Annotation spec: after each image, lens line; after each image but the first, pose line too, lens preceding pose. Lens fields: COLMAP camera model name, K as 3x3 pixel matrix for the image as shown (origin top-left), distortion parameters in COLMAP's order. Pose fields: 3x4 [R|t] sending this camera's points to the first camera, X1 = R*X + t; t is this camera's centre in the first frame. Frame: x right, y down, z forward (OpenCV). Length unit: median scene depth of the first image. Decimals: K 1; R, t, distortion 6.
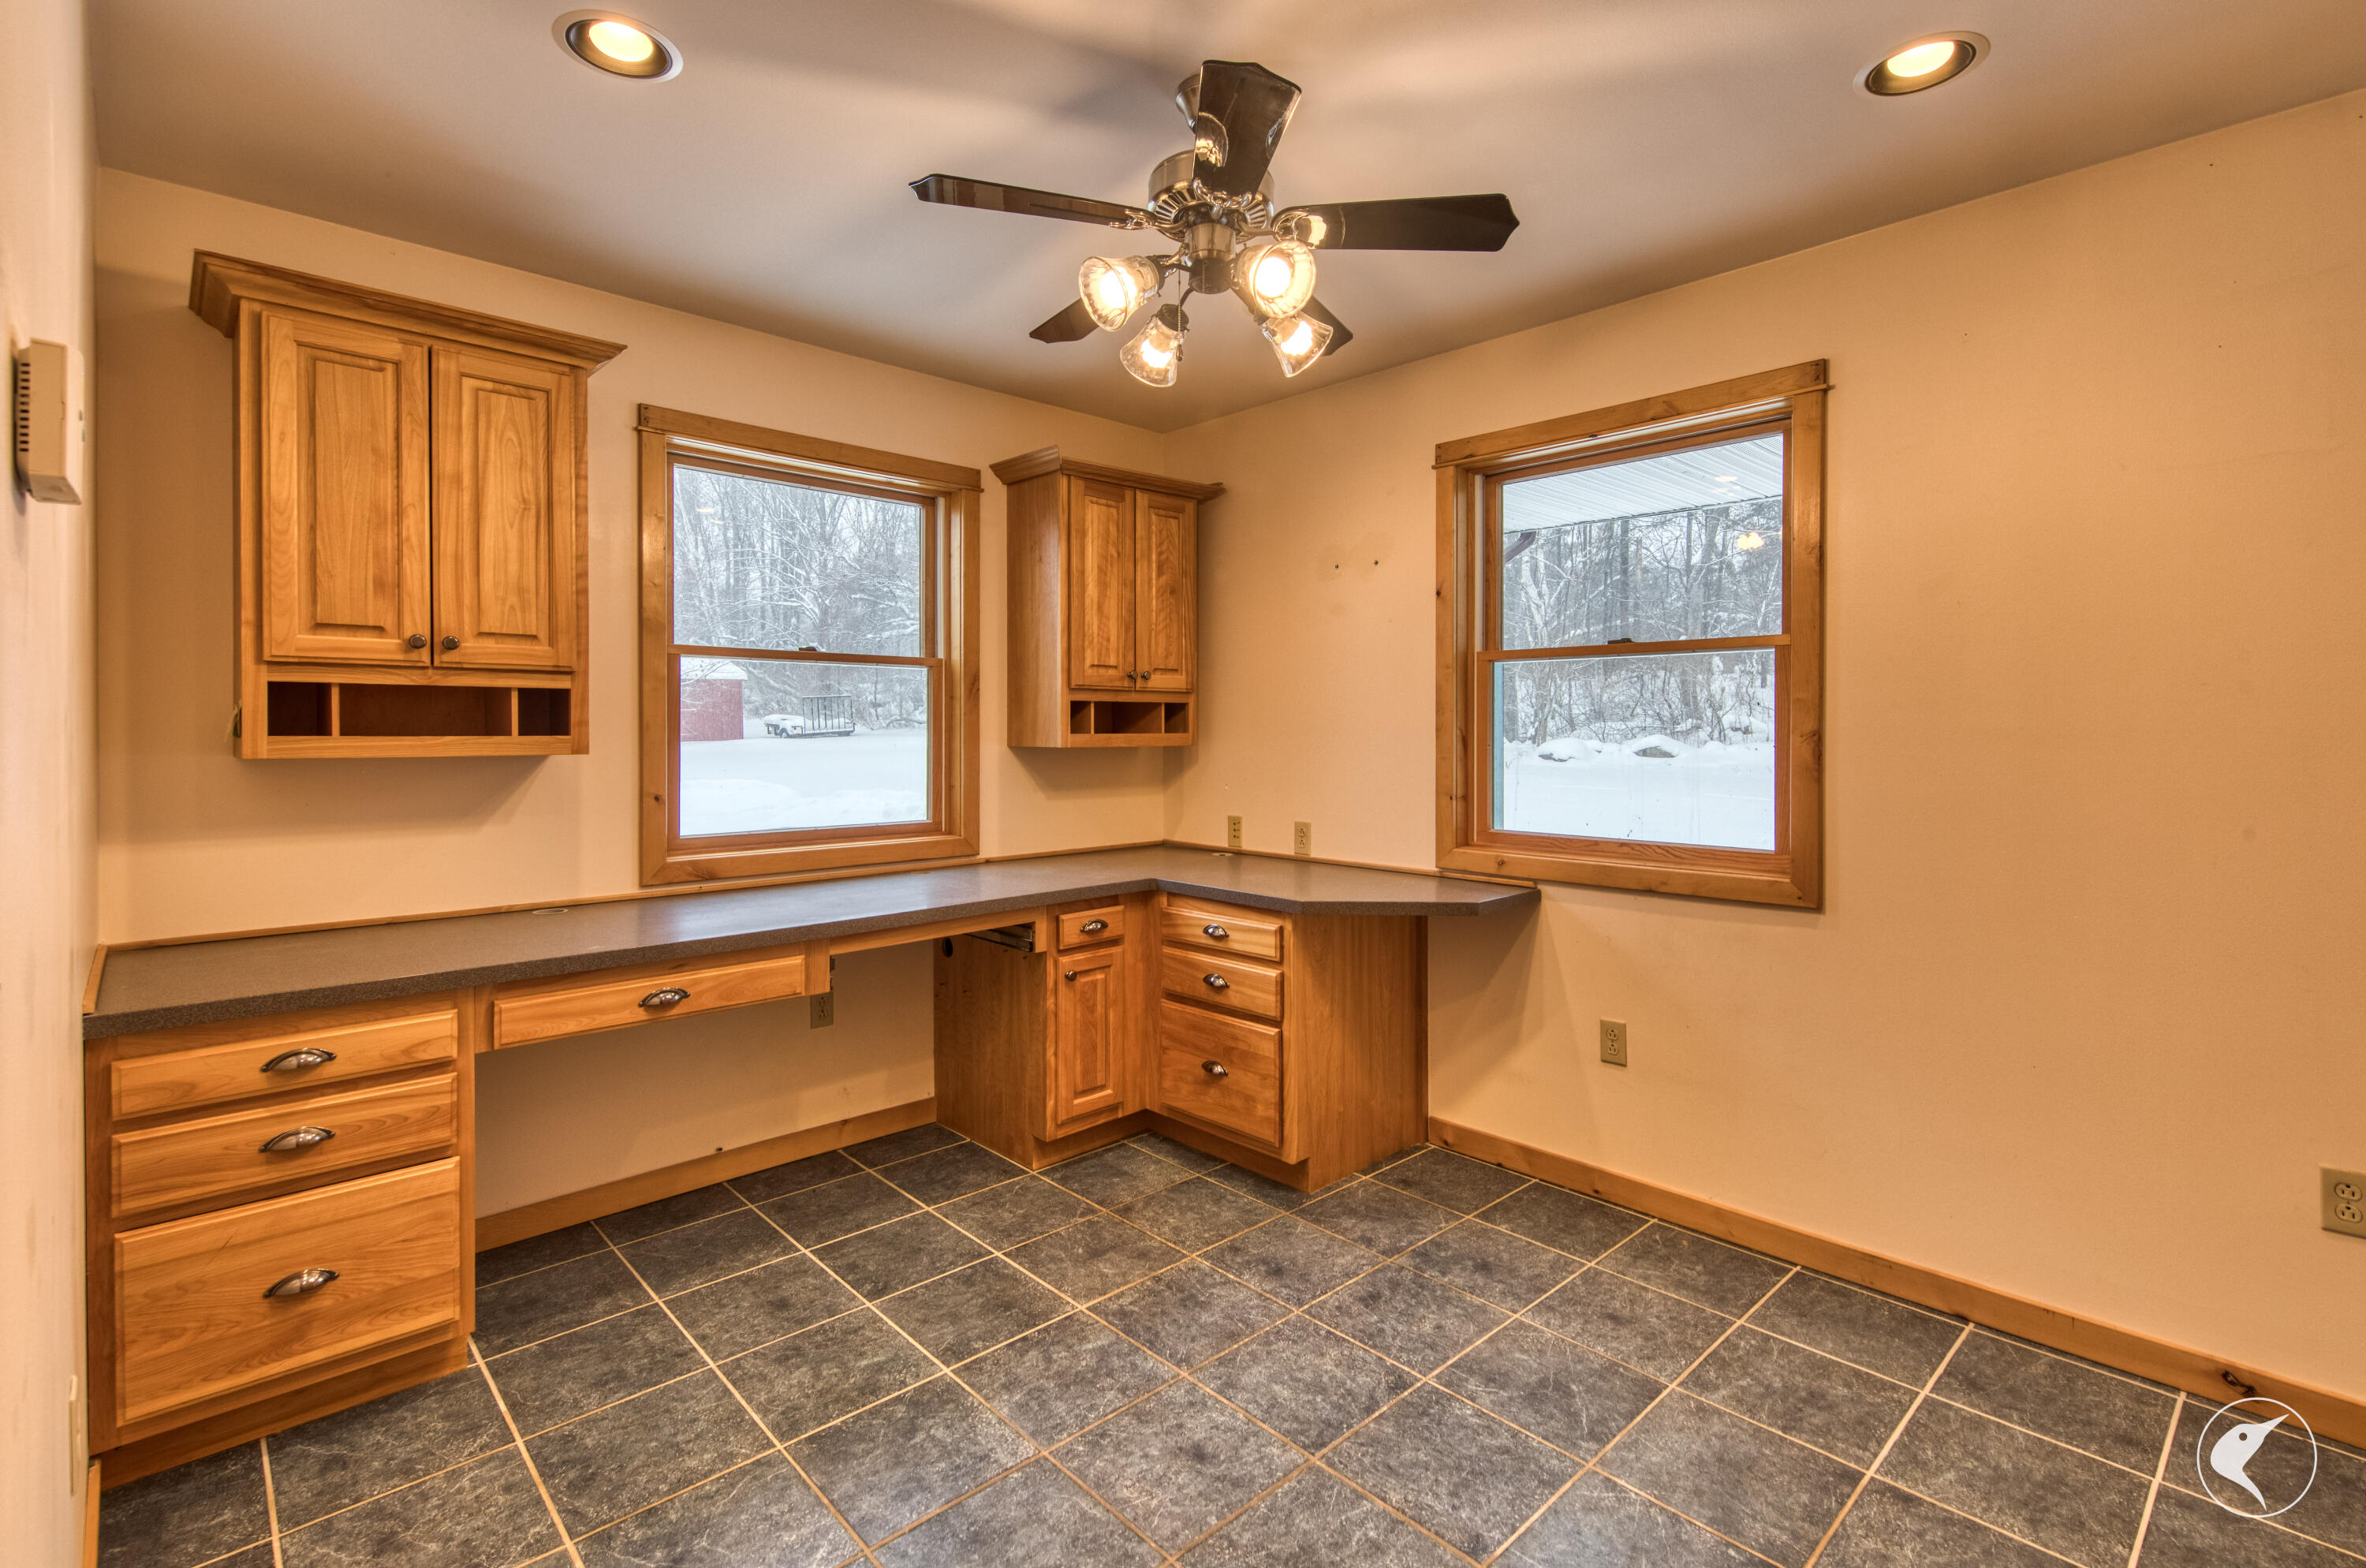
lens RADIAL K [[1132.0, 0, 1180.7], [0, 1132.0, 767.5], [0, 0, 1]] dist [0.001425, -0.001228]
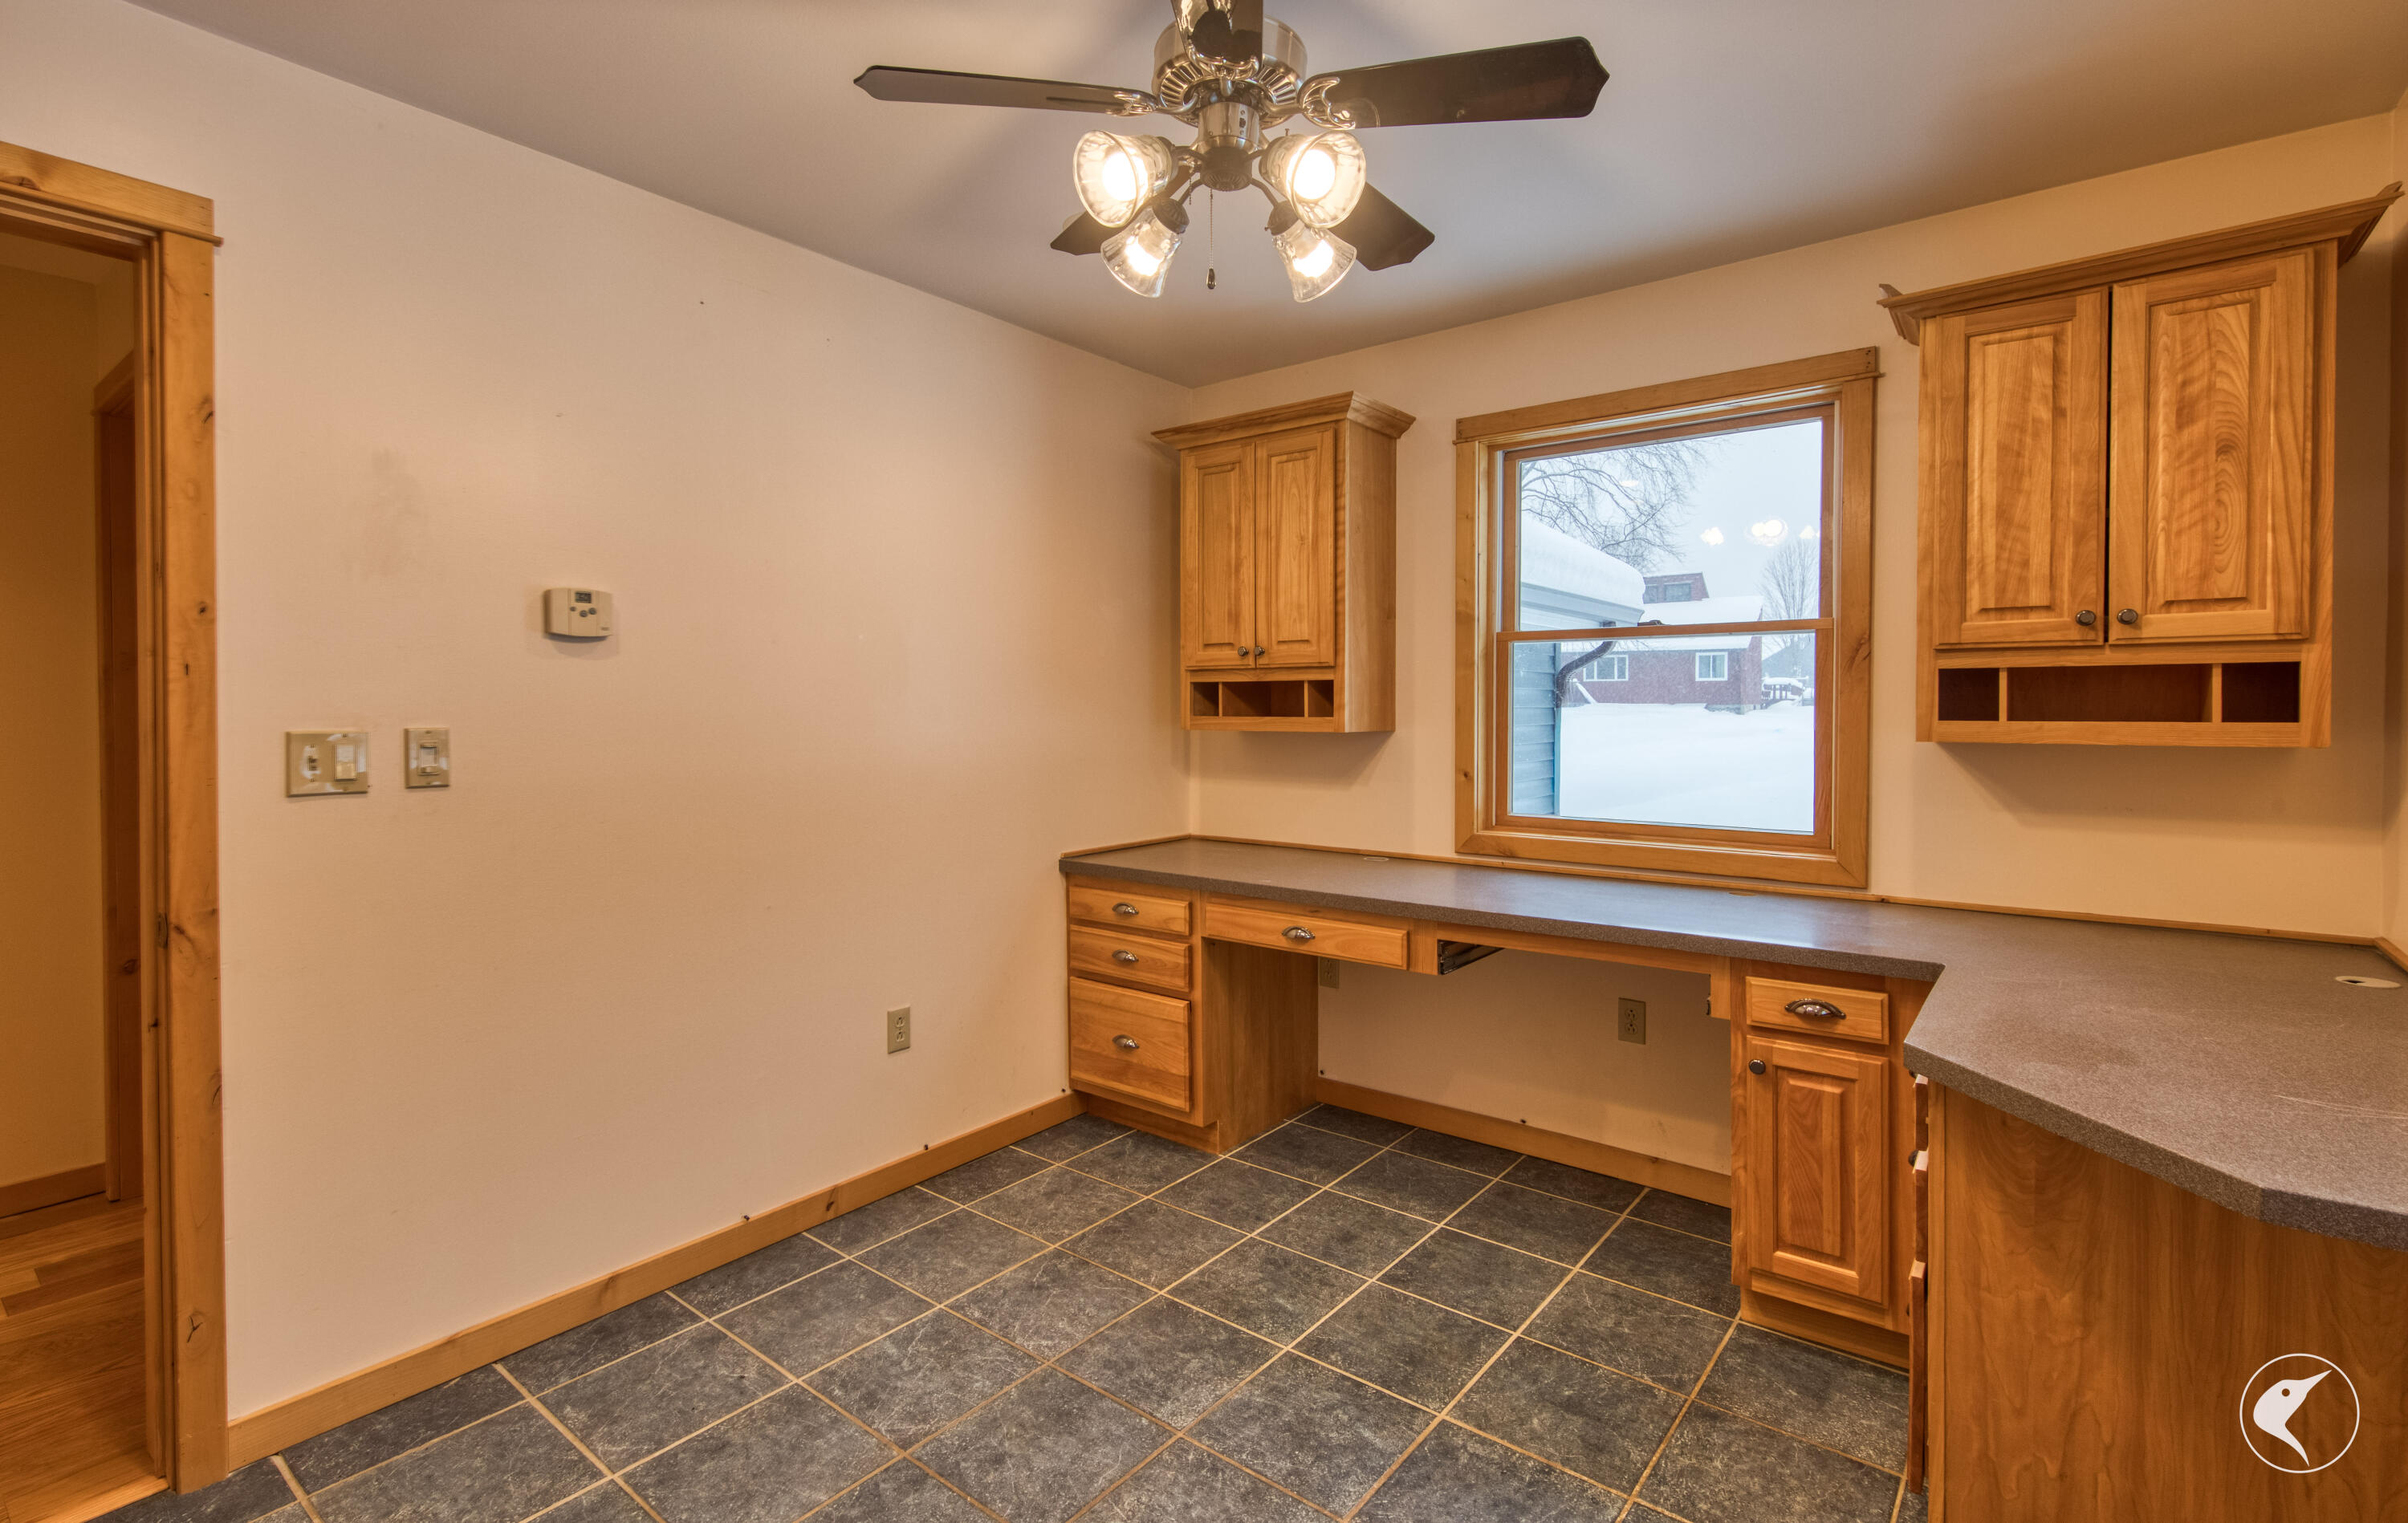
lens RADIAL K [[1121.2, 0, 1204.0], [0, 1121.2, 761.5], [0, 0, 1]] dist [0.020155, -0.015278]
pose [[0.114066, 0.045138, -0.992447, 0.646515], [-0.036265, 0.998491, 0.041245, -0.023940], [0.992811, 0.031286, 0.115531, 0.678763]]
